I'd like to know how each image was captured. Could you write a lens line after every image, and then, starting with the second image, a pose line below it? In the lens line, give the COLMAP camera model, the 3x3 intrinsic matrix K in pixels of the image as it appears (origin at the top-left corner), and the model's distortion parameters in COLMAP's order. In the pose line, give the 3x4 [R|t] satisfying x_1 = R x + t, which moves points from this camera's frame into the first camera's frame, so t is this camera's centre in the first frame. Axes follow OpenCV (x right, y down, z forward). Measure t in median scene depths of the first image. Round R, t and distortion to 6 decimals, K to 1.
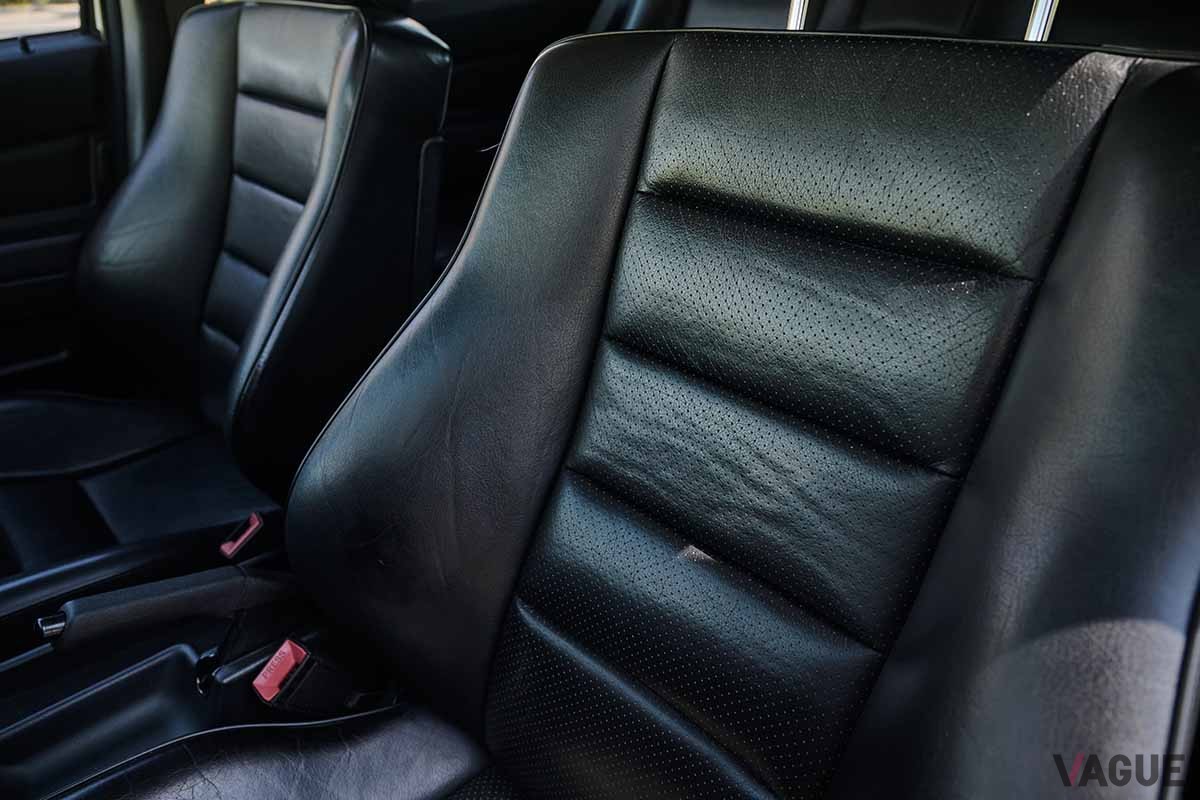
lens RADIAL K [[804.2, 0, 603.9], [0, 804.2, 396.6], [0, 0, 1]] dist [0.002546, -0.000273]
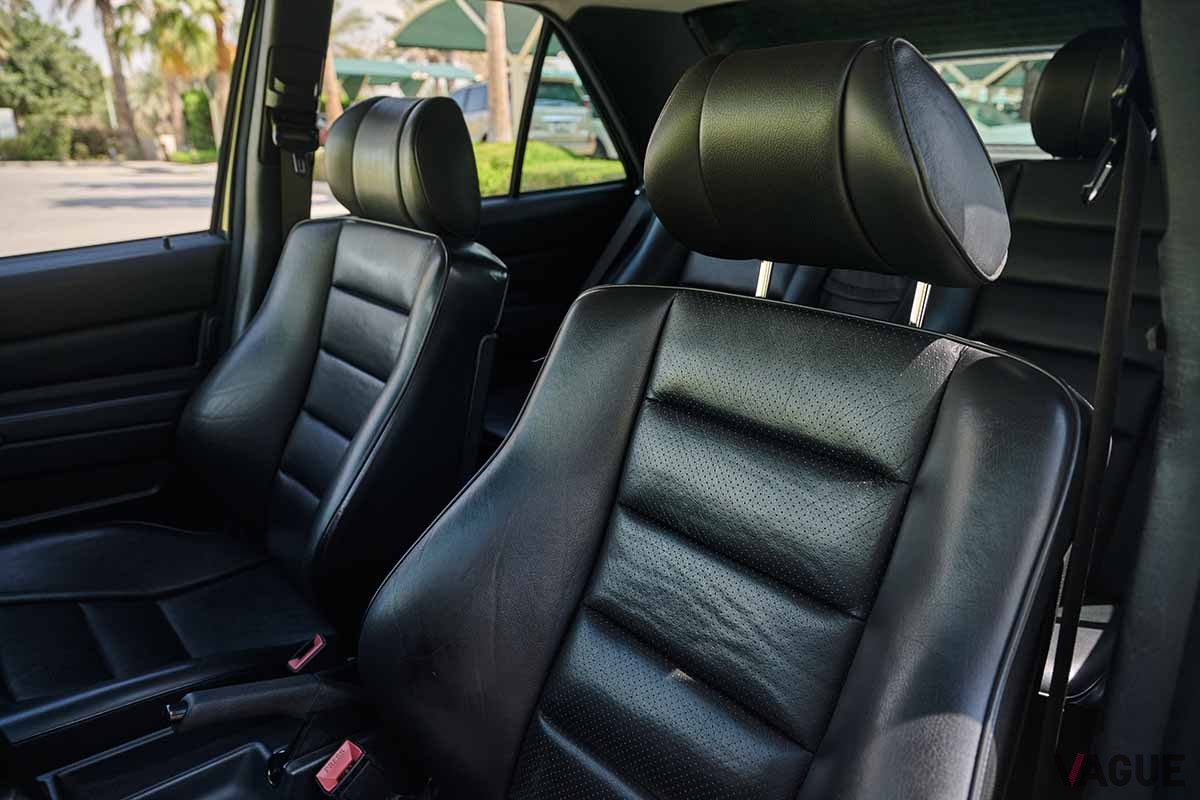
lens RADIAL K [[804.2, 0, 604.1], [0, 804.2, 398.2], [0, 0, 1]] dist [0.002546, -0.000273]
pose [[0.998833, 0.042132, -0.023619, 0.002101], [-0.045729, 0.982309, -0.181597, -0.003121], [0.015550, 0.182465, 0.983089, -0.316770]]
